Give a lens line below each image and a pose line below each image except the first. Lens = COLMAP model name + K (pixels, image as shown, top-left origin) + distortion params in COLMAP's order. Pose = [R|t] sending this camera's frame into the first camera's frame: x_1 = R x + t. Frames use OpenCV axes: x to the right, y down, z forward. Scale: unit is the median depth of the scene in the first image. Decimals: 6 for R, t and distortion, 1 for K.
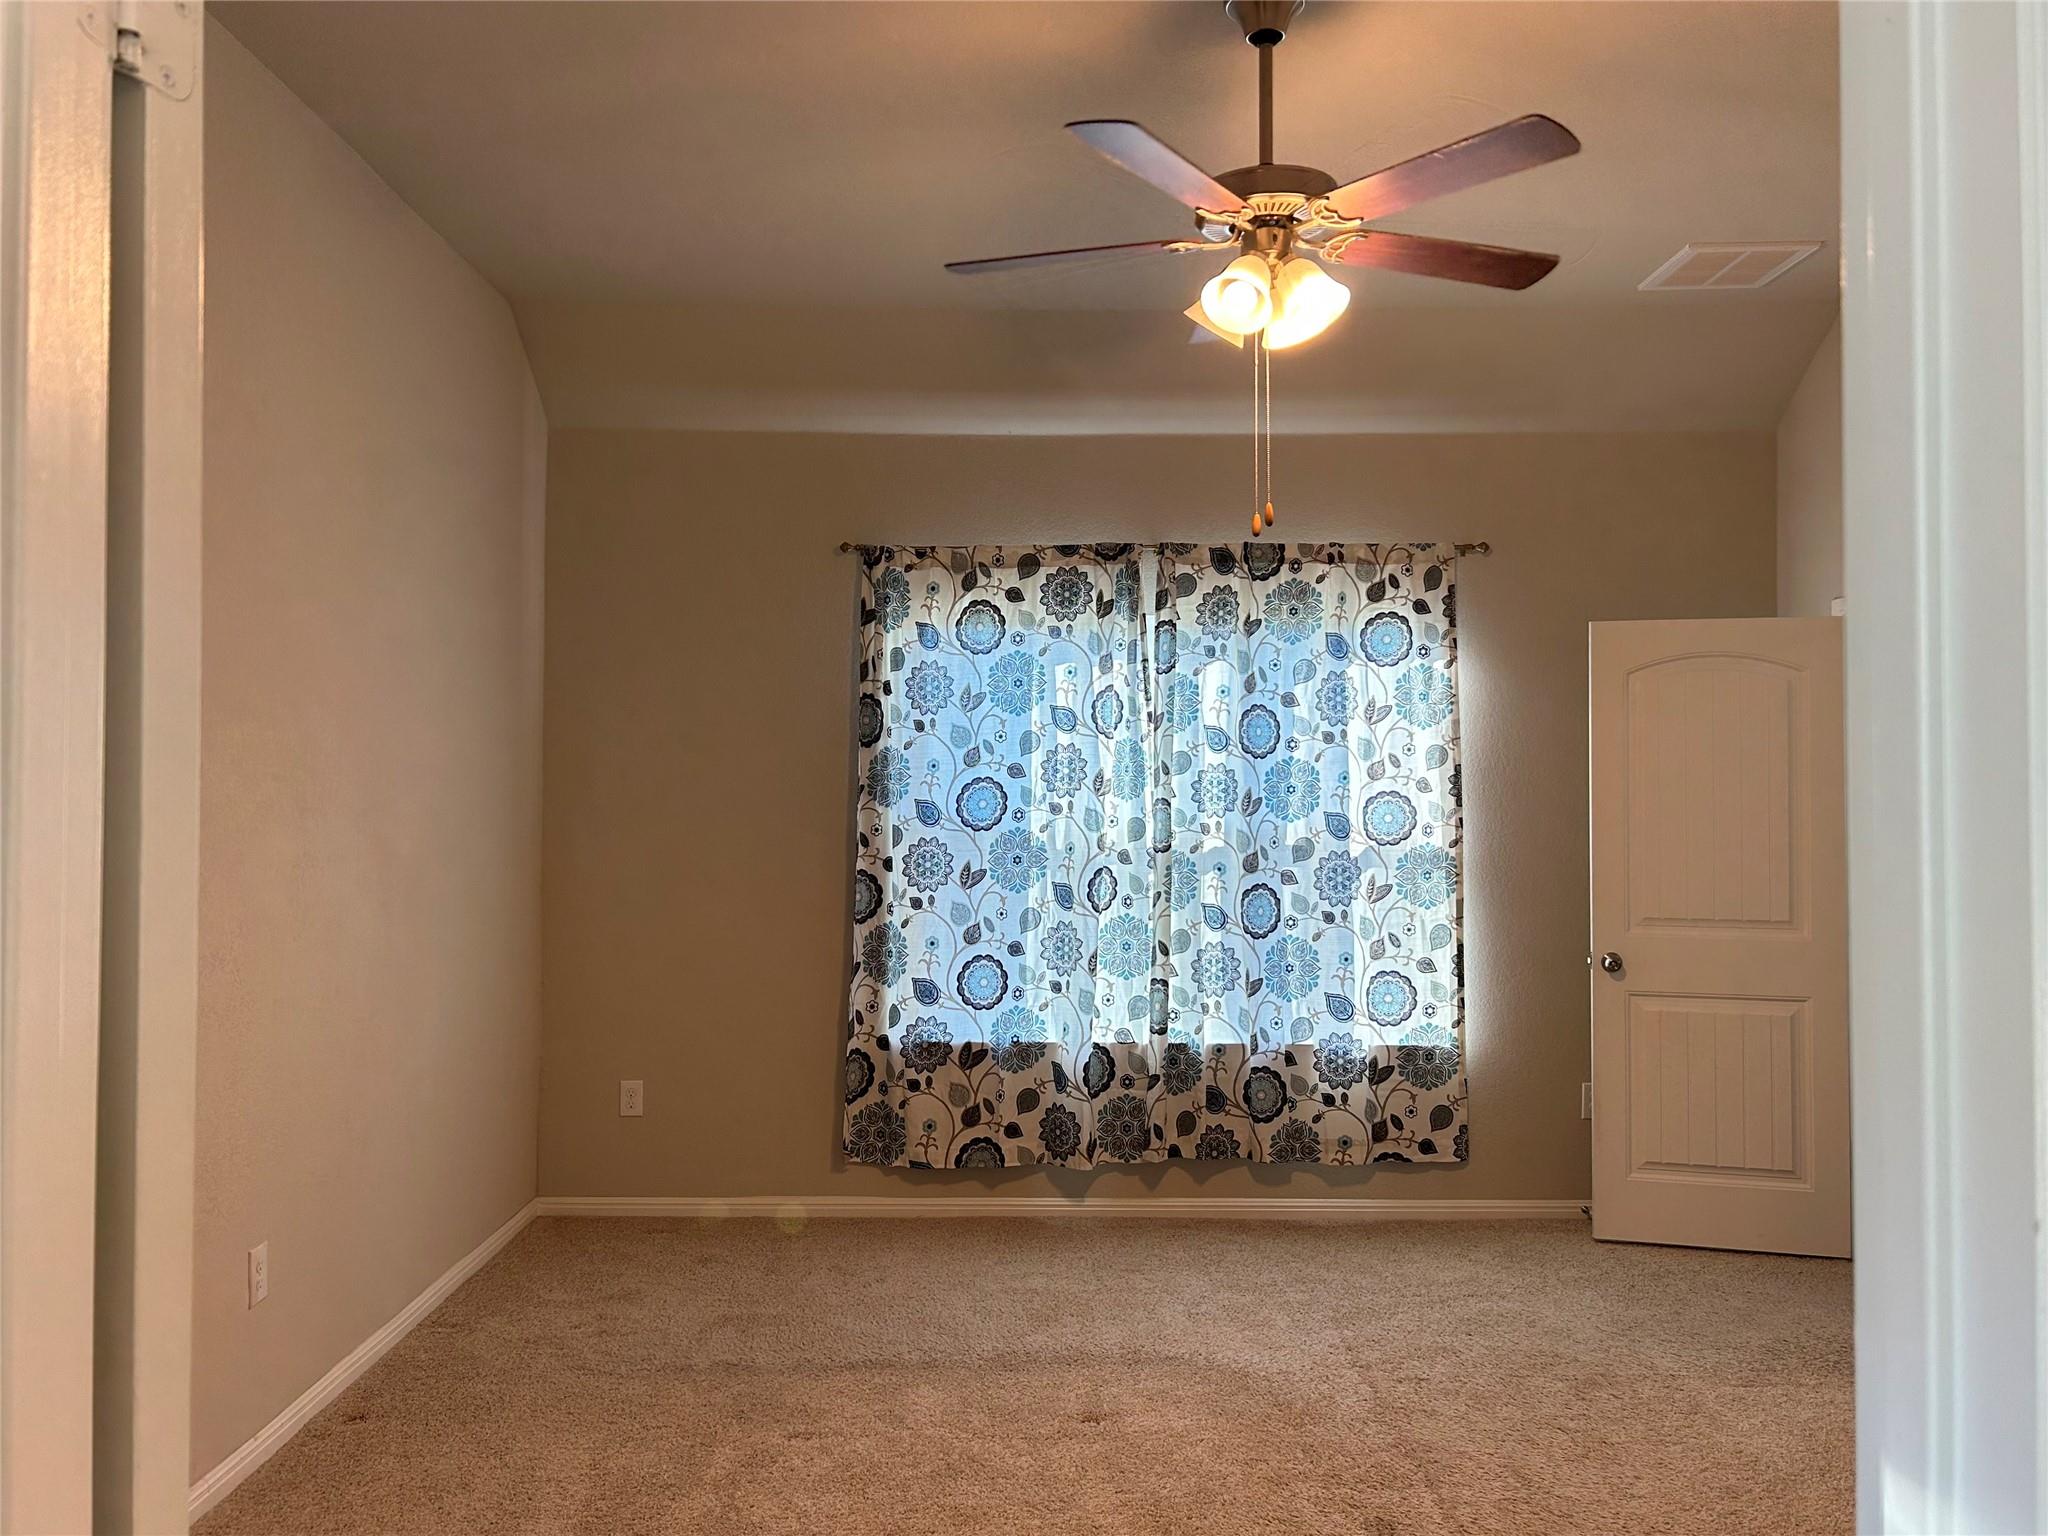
lens RADIAL K [[1552.3, 0, 970.1], [0, 1552.3, 740.0], [0, 0, 1]] dist [0.036341, -0.039214]
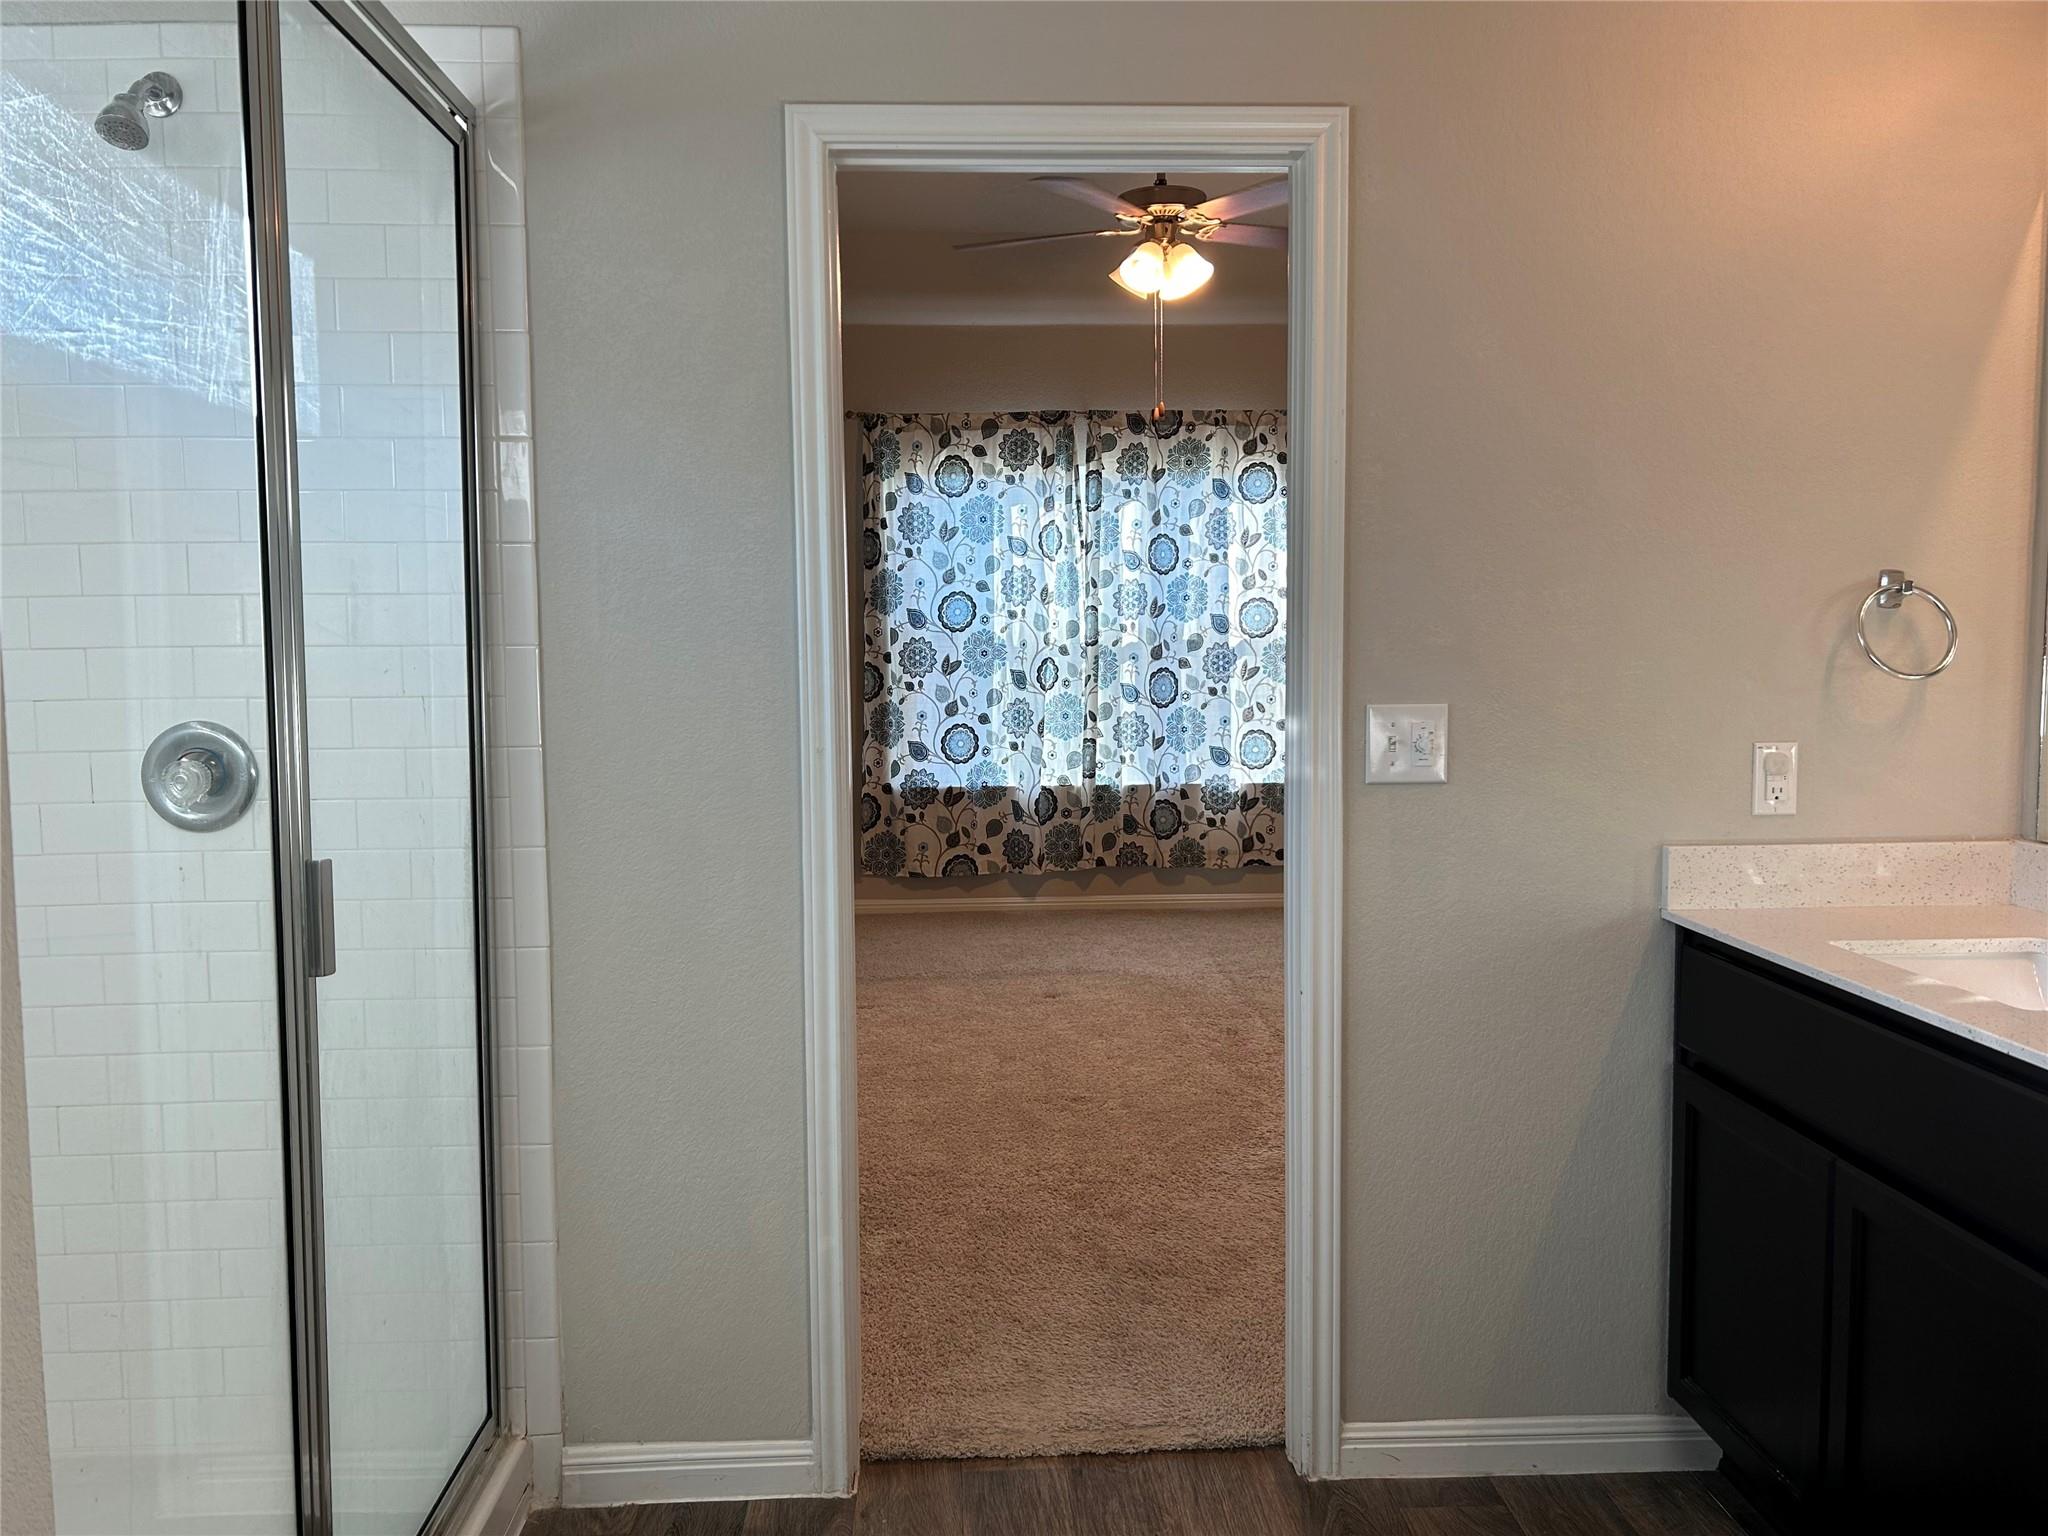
lens RADIAL K [[1552.3, 0, 981.9], [0, 1552.3, 776.3], [0, 0, 1]] dist [0.036341, -0.039214]
pose [[0.998130, -0.018712, 0.058200, -0.052267], [0.011474, 0.992428, 0.122291, 0.019287], [-0.060048, -0.121394, 0.990786, -0.346453]]
